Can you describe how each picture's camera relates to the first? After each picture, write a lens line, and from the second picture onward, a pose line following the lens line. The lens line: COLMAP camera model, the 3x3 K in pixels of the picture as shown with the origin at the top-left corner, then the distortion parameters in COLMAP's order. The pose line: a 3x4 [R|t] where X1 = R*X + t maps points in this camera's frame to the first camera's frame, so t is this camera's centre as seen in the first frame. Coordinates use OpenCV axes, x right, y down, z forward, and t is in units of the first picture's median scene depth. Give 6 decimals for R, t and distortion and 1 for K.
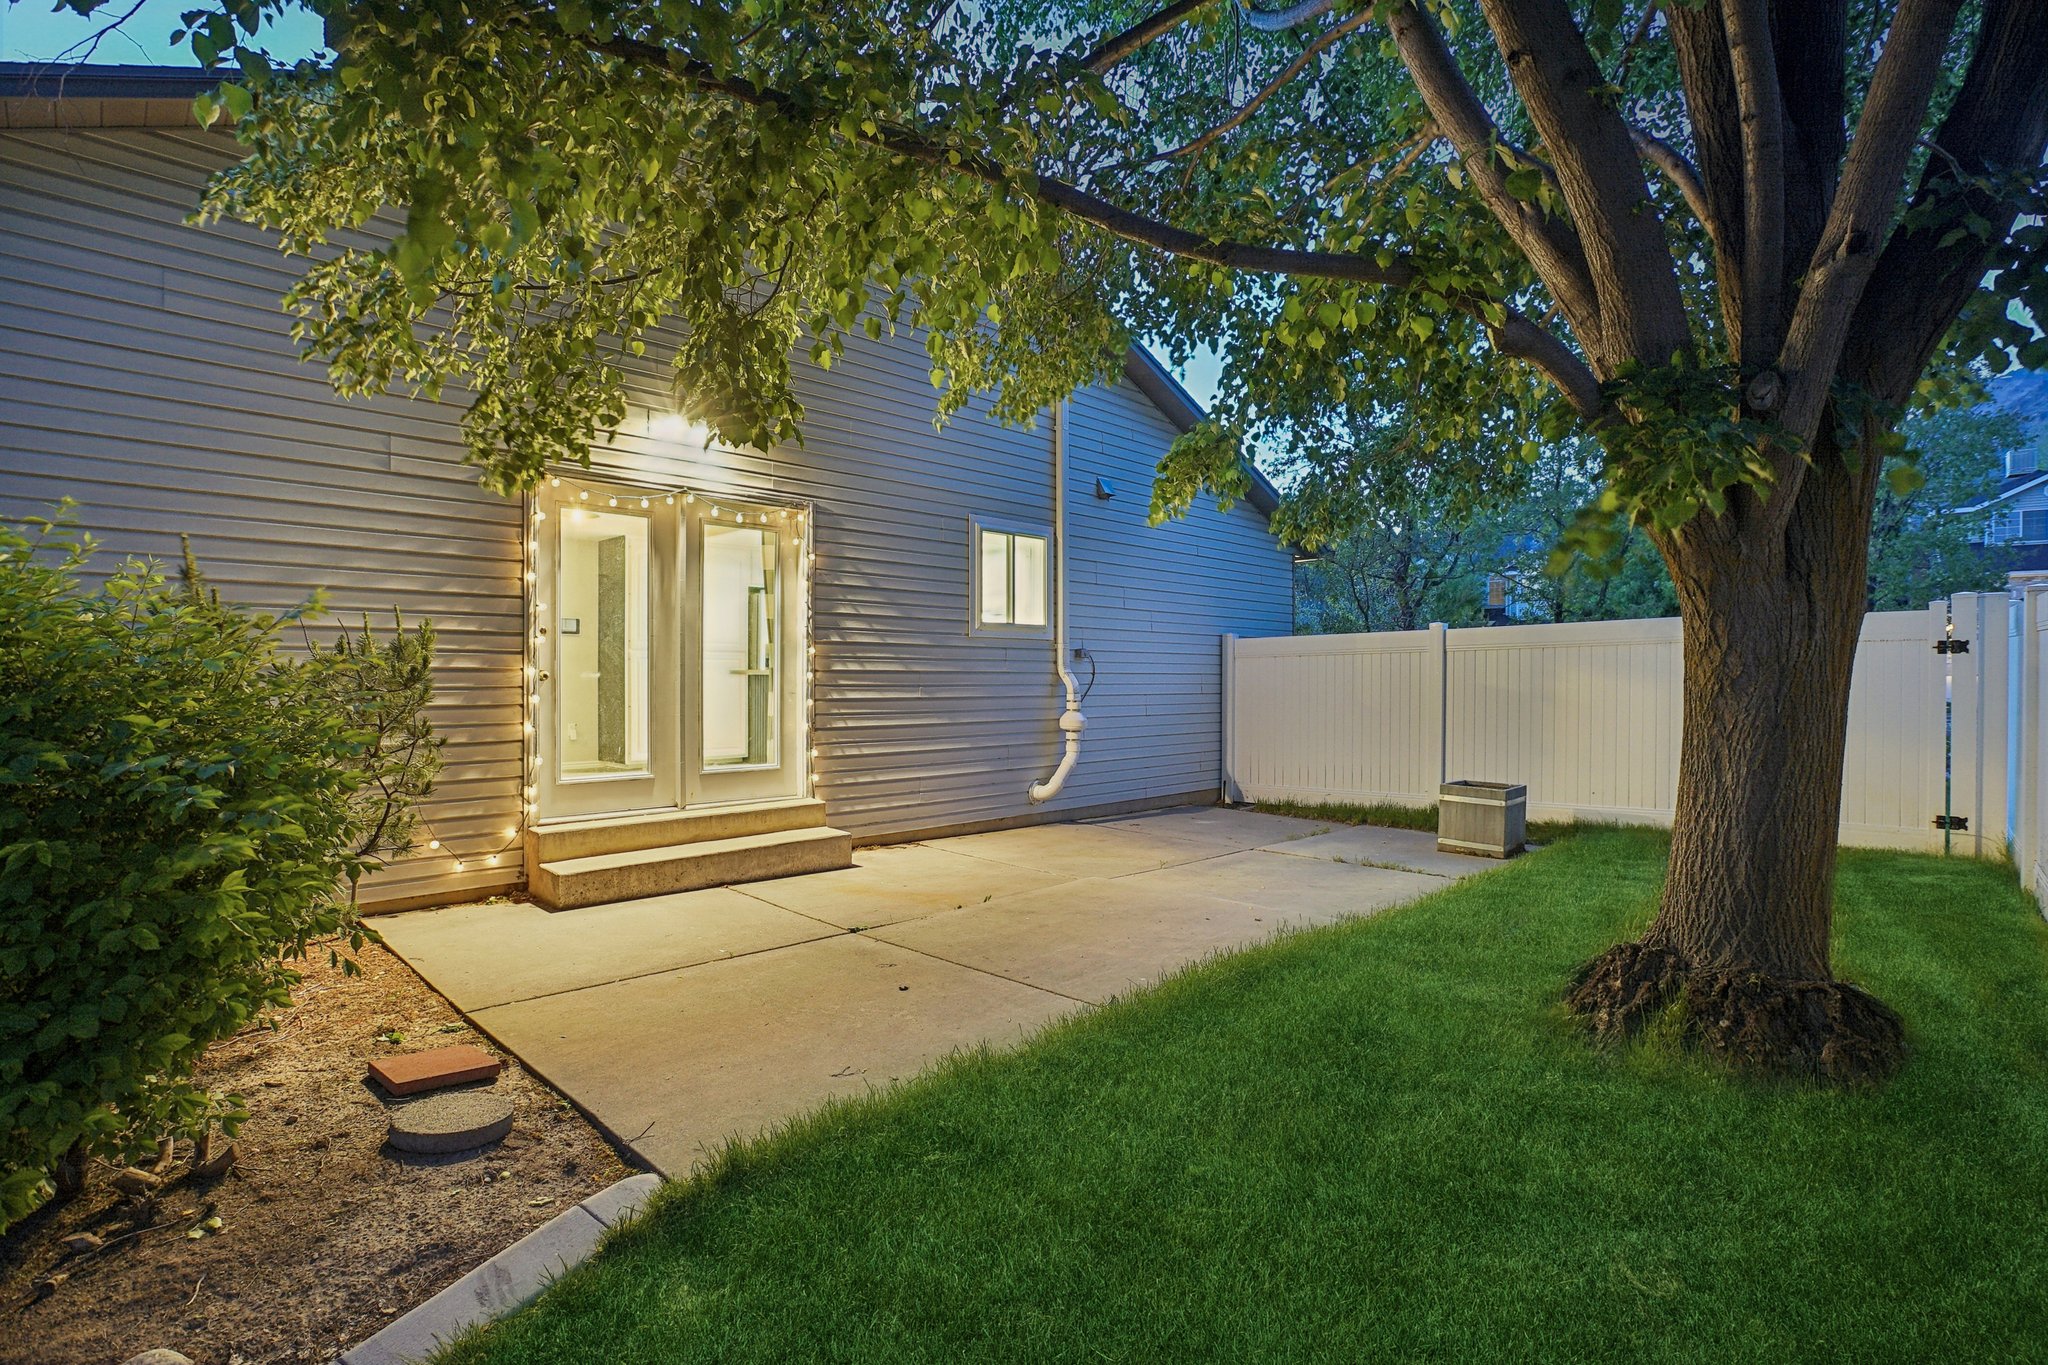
lens RADIAL K [[983.9, 0, 1024.0], [0, 983.9, 682.5], [0, 0, 1]] dist [-0.000492, -0.000077]
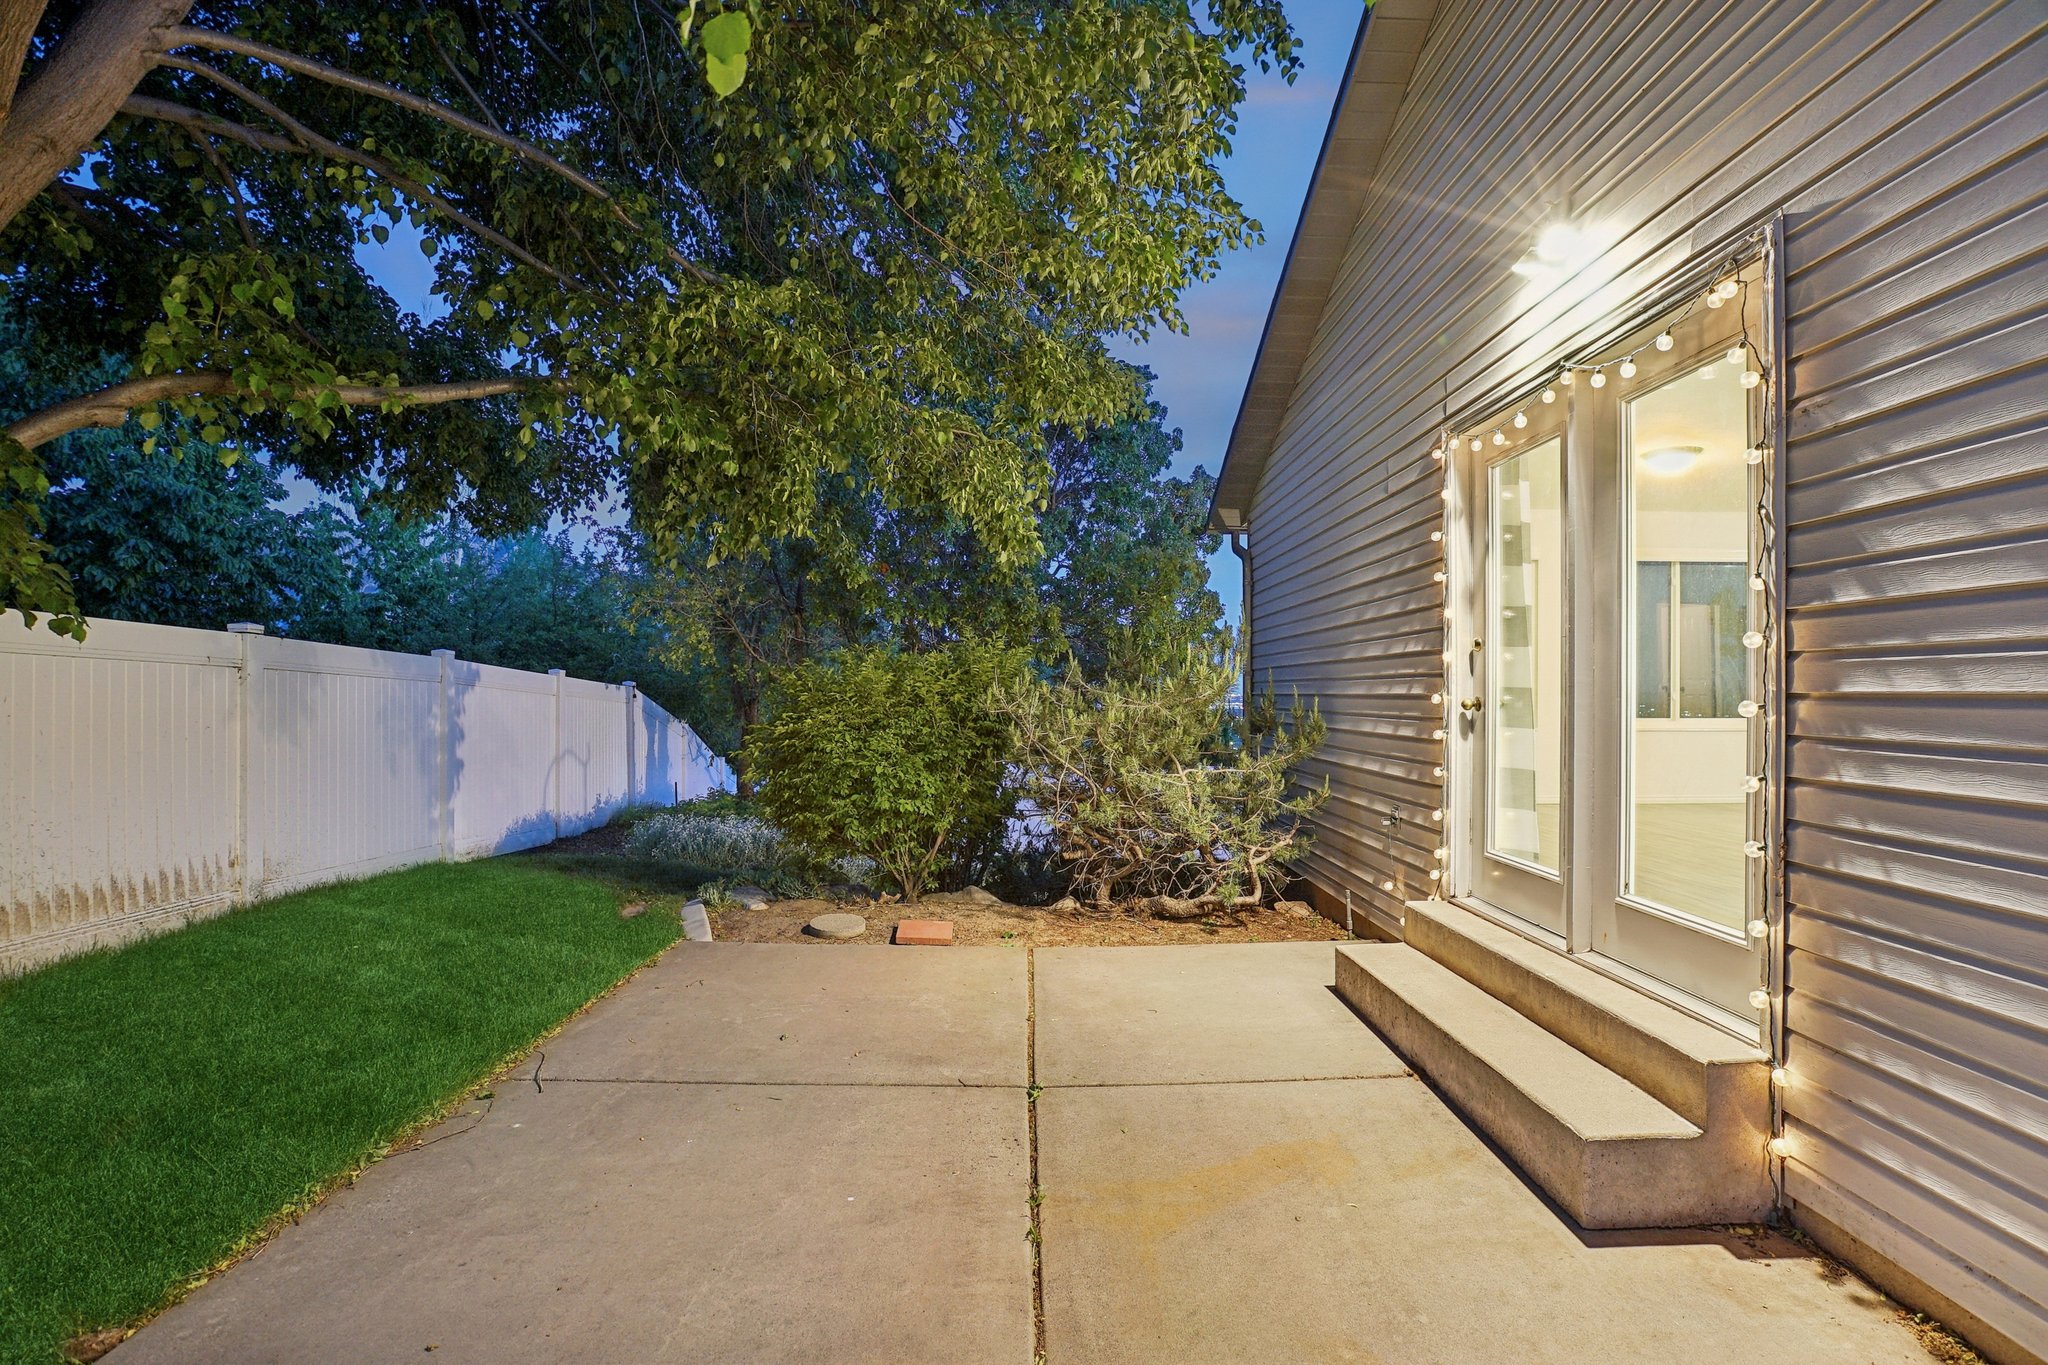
lens RADIAL K [[983.9, 0, 1024.0], [0, 983.9, 682.5], [0, 0, 1]] dist [-0.000492, -0.000077]
pose [[-0.706251, -0.009275, -0.707901, 0.223118], [-0.003331, 0.999947, -0.009778, -0.012688], [0.707954, -0.004548, -0.706244, 1.053715]]
